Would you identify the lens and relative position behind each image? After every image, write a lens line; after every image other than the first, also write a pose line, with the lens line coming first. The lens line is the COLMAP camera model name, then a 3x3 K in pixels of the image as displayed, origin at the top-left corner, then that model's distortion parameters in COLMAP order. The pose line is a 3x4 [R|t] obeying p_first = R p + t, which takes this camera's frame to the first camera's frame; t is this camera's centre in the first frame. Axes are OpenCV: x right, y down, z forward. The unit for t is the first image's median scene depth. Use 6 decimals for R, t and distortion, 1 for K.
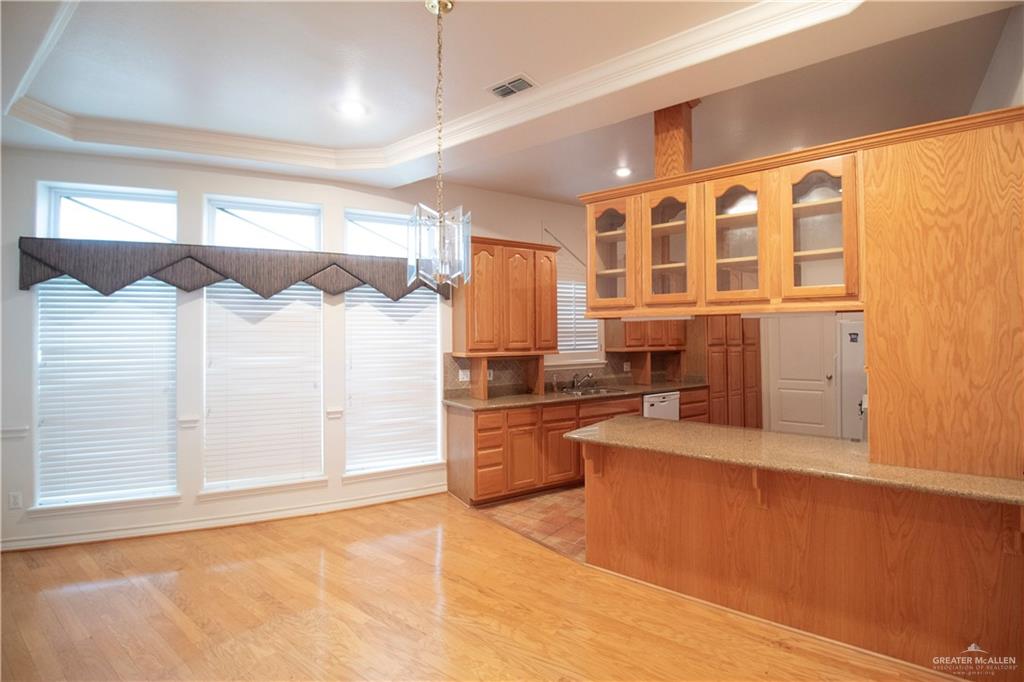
lens RADIAL K [[492.9, 0, 520.6], [0, 492.9, 334.3], [0, 0, 1]] dist [-0.001721, -0.000145]
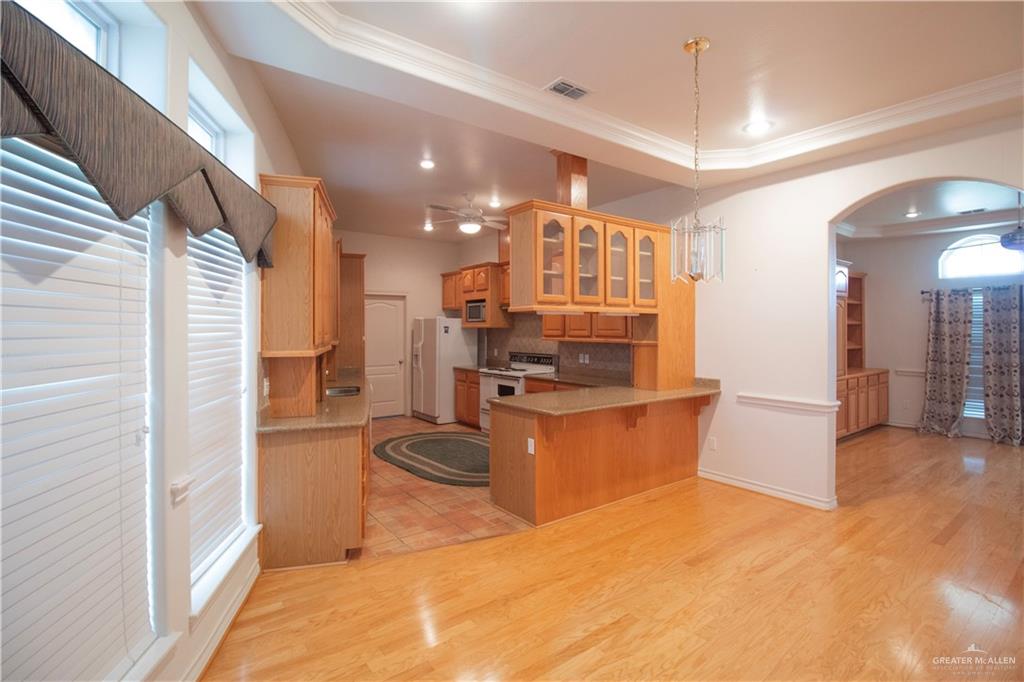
lens RADIAL K [[492.9, 0, 520.1], [0, 492.9, 336.3], [0, 0, 1]] dist [-0.001721, -0.000145]
pose [[0.253319, -0.011809, 0.967311, -0.941041], [-0.001662, 0.999919, 0.012642, 0.011983], [-0.967381, -0.004810, 0.253278, 0.729405]]
